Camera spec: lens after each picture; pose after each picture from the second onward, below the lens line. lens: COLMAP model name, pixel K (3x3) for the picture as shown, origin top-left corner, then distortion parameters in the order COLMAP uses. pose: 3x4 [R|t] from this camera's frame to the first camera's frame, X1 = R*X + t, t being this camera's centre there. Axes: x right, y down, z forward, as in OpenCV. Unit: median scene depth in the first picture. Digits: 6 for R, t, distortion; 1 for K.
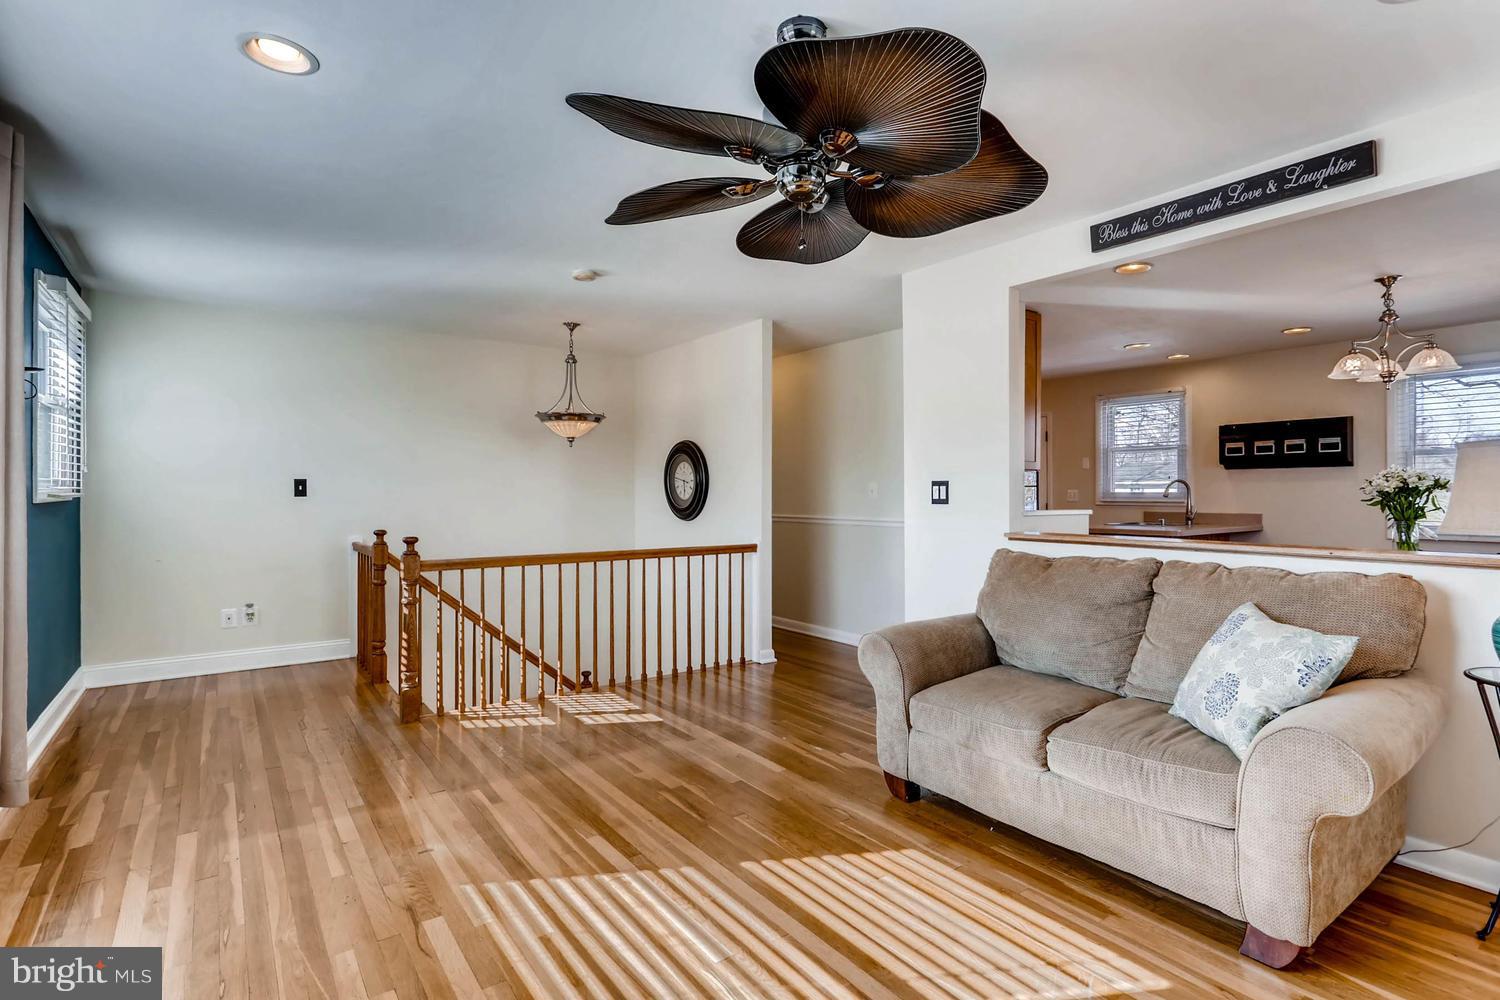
lens RADIAL K [[726.5, 0, 754.6], [0, 726.5, 489.9], [0, 0, 1]] dist [-0.014156, 0.002202]
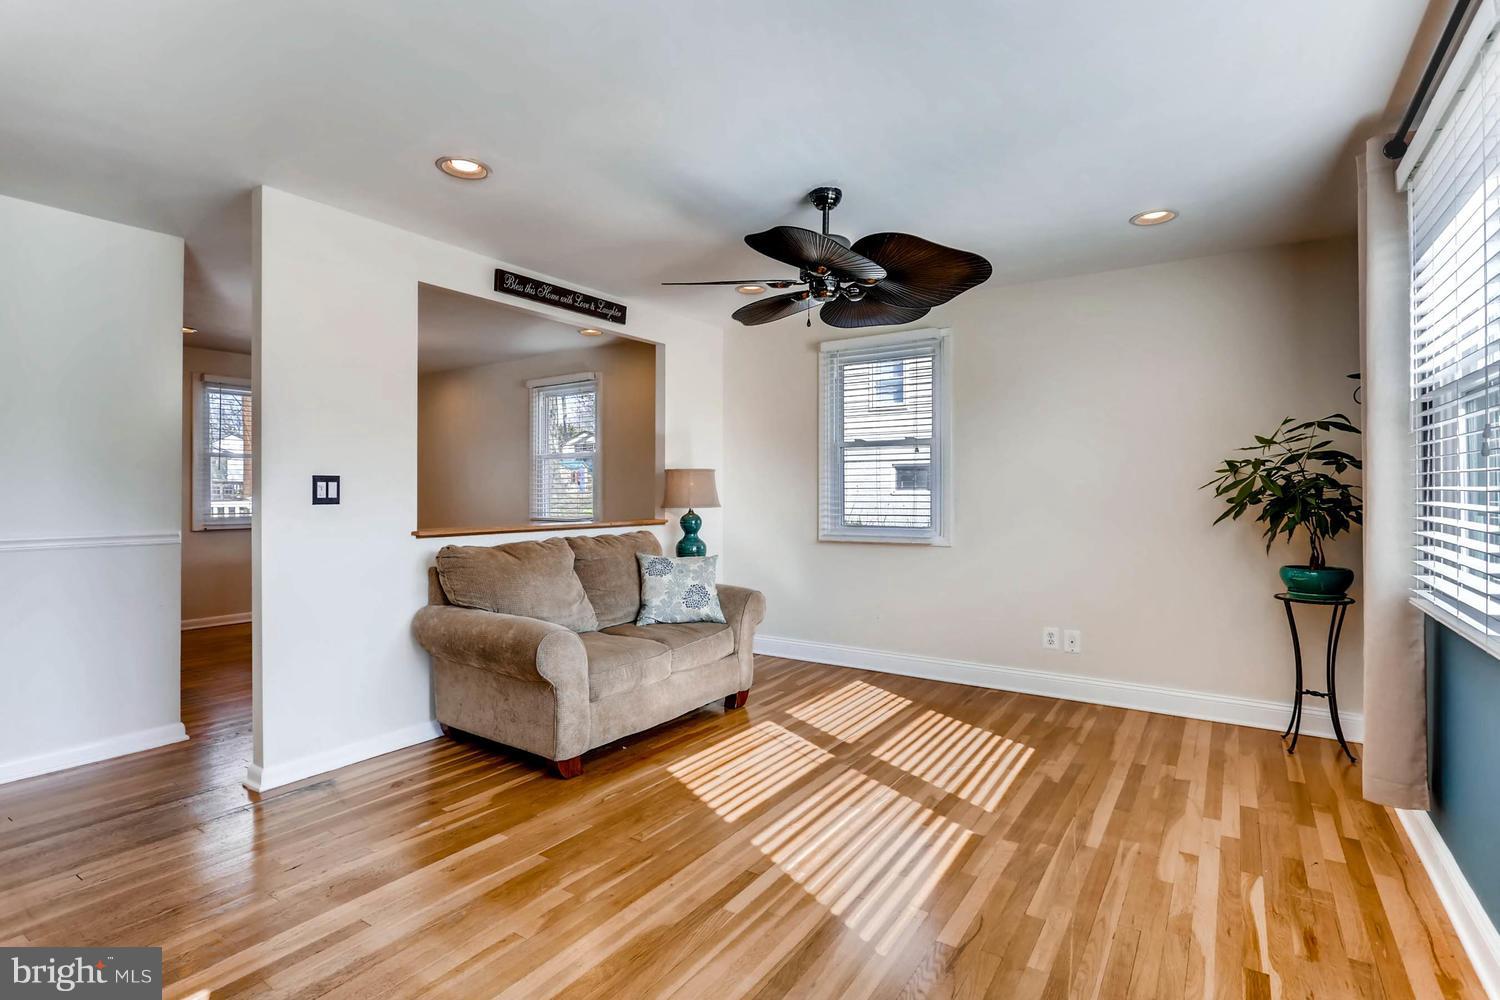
lens RADIAL K [[726.5, 0, 750.2], [0, 726.5, 487.2], [0, 0, 1]] dist [-0.014156, 0.002202]
pose [[-0.341894, 0.002397, 0.939735, -1.018487], [-0.004180, 0.999983, -0.004071, 0.002597], [-0.939729, -0.005320, -0.341878, 1.277341]]
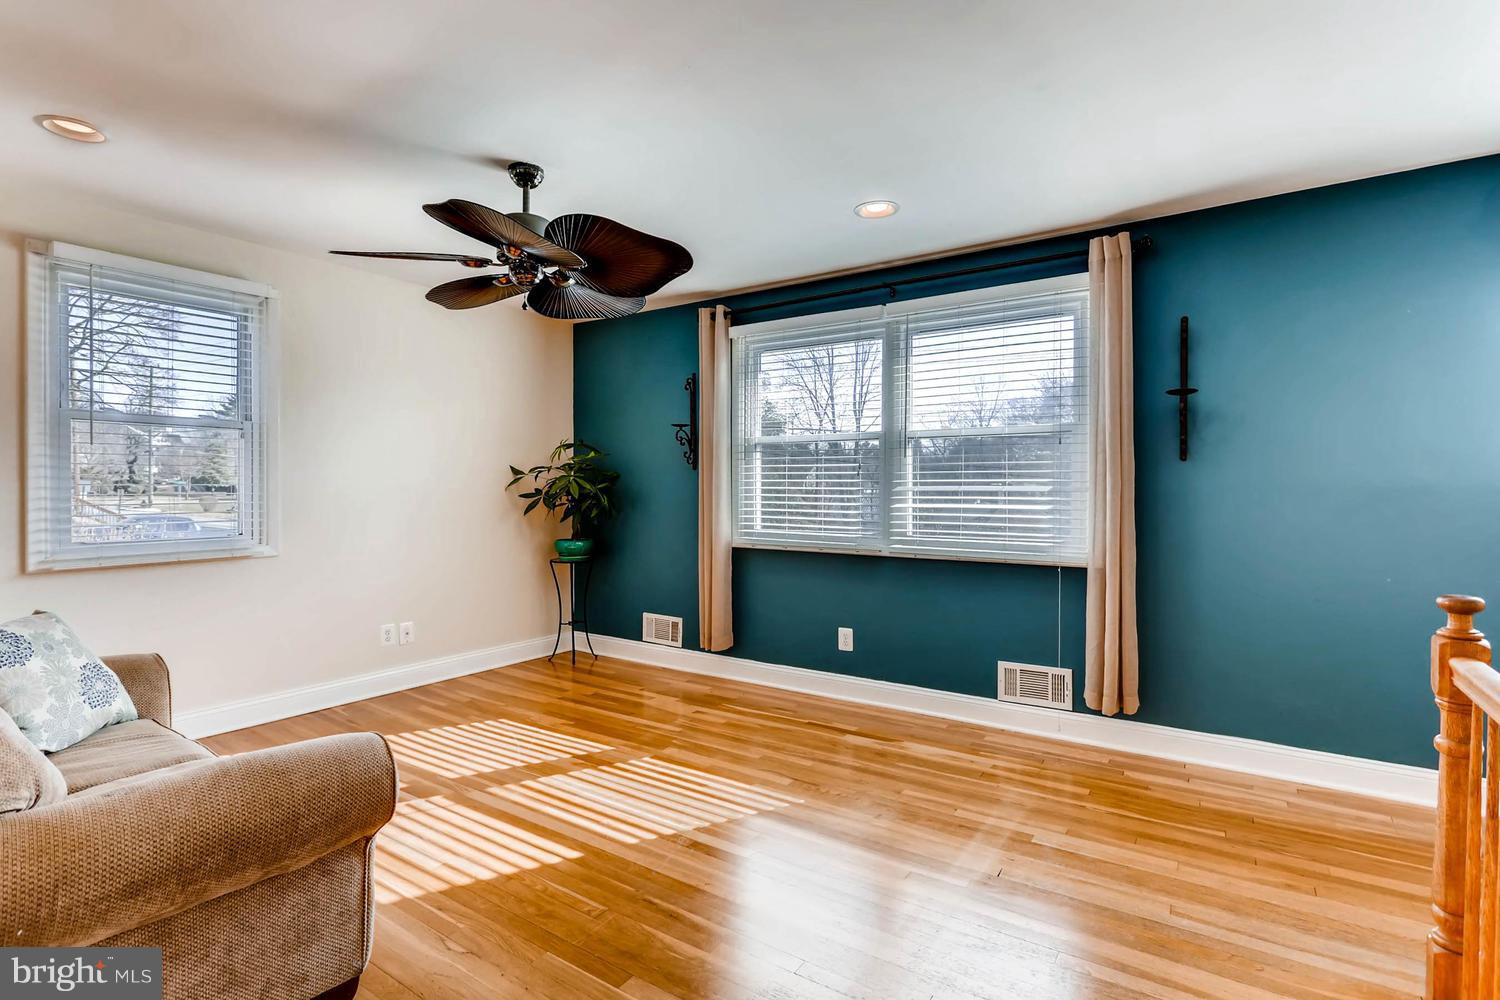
lens RADIAL K [[726.5, 0, 754.3], [0, 726.5, 499.4], [0, 0, 1]] dist [-0.014156, 0.002202]
pose [[-0.941499, 0.003085, -0.337001, 0.089256], [-0.001775, 0.999899, 0.014111, 0.003809], [0.337010, 0.013884, -0.941399, 1.909476]]
